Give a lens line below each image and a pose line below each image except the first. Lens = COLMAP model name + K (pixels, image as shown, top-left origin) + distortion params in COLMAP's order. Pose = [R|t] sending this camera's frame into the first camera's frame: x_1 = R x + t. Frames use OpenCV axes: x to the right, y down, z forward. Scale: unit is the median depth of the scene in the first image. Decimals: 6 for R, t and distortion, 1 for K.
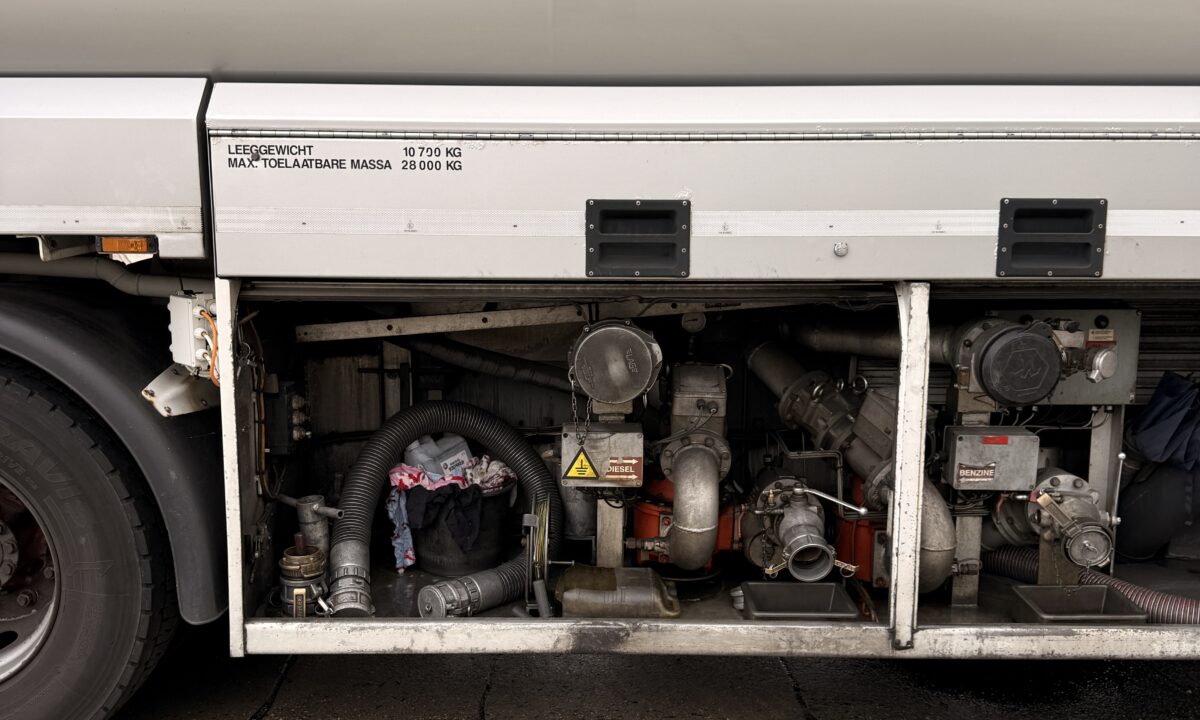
lens RADIAL K [[1190.2, 0, 599.6], [0, 1190.2, 354.0], [0, 0, 1]] dist [0.012762, 0.000000]
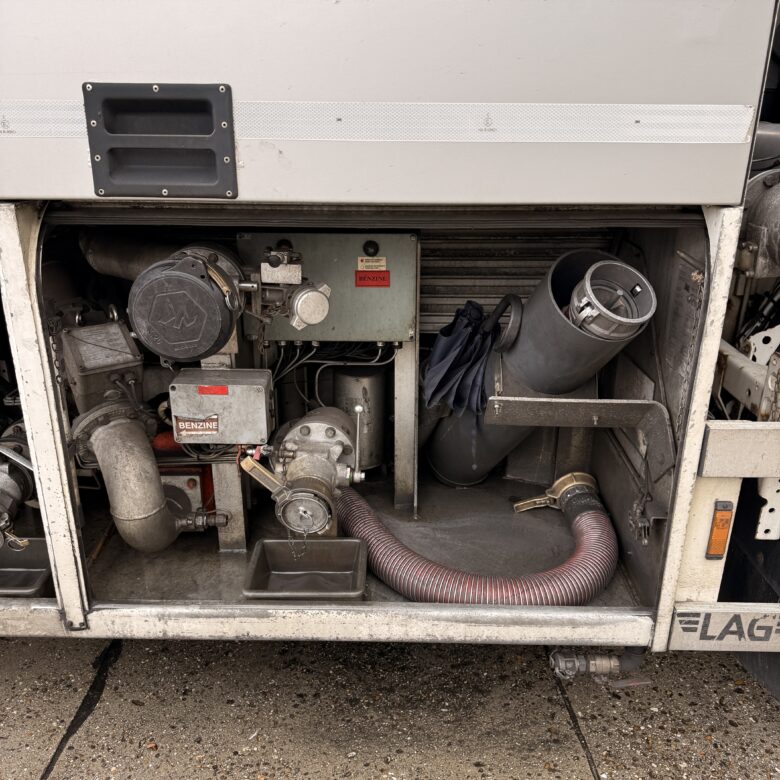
lens RADIAL K [[754.6, 0, 389.2], [0, 754.6, 392.1], [0, 0, 1]] dist [0.054675, 0.000000]
pose [[0.999716, 0.006185, -0.023004, 0.496319], [-0.001404, 0.979318, 0.202320, -0.039717], [0.023780, -0.202230, 0.979049, 0.486713]]
